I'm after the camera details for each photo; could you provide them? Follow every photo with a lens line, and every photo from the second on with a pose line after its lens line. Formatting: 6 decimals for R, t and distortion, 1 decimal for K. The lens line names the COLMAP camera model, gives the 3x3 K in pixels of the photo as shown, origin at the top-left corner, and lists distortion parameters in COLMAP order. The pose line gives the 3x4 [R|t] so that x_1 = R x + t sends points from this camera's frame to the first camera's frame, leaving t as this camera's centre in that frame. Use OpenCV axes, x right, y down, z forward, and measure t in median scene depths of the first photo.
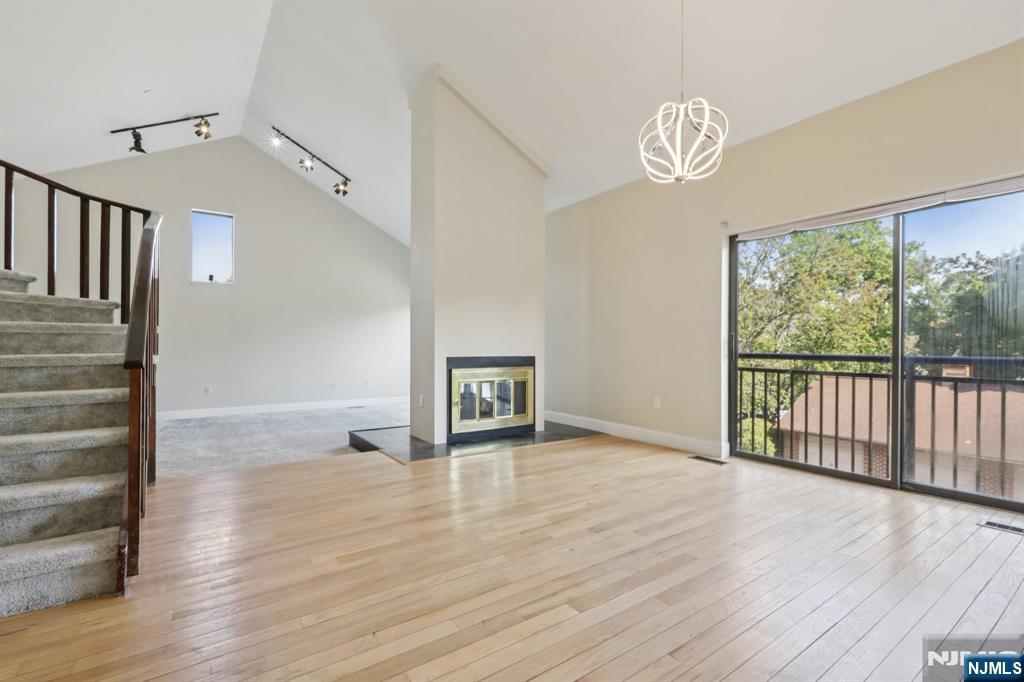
lens RADIAL K [[461.2, 0, 512.6], [0, 461.2, 345.8], [0, 0, 1]] dist [0.001274, 0.000714]
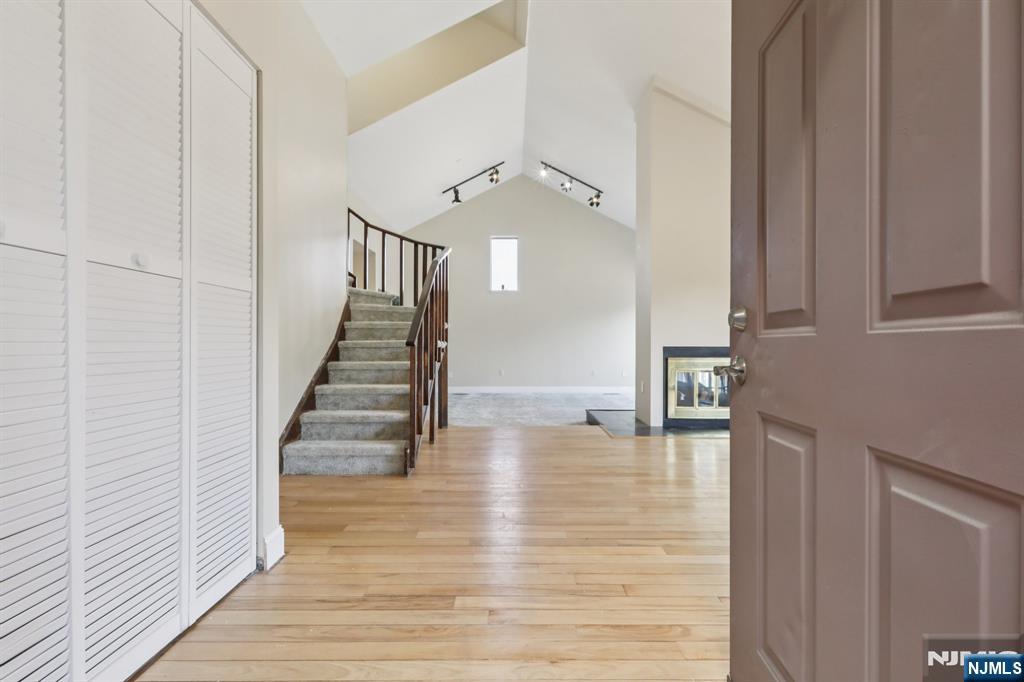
lens RADIAL K [[455.2, 0, 514.2], [0, 455.2, 344.5], [0, 0, 1]] dist [0.000684, 0.000464]
pose [[0.817360, 0.001946, -0.576123, 0.186312], [0.000881, 0.999989, 0.004628, 0.014924], [0.576126, -0.004290, 0.817350, -0.062869]]
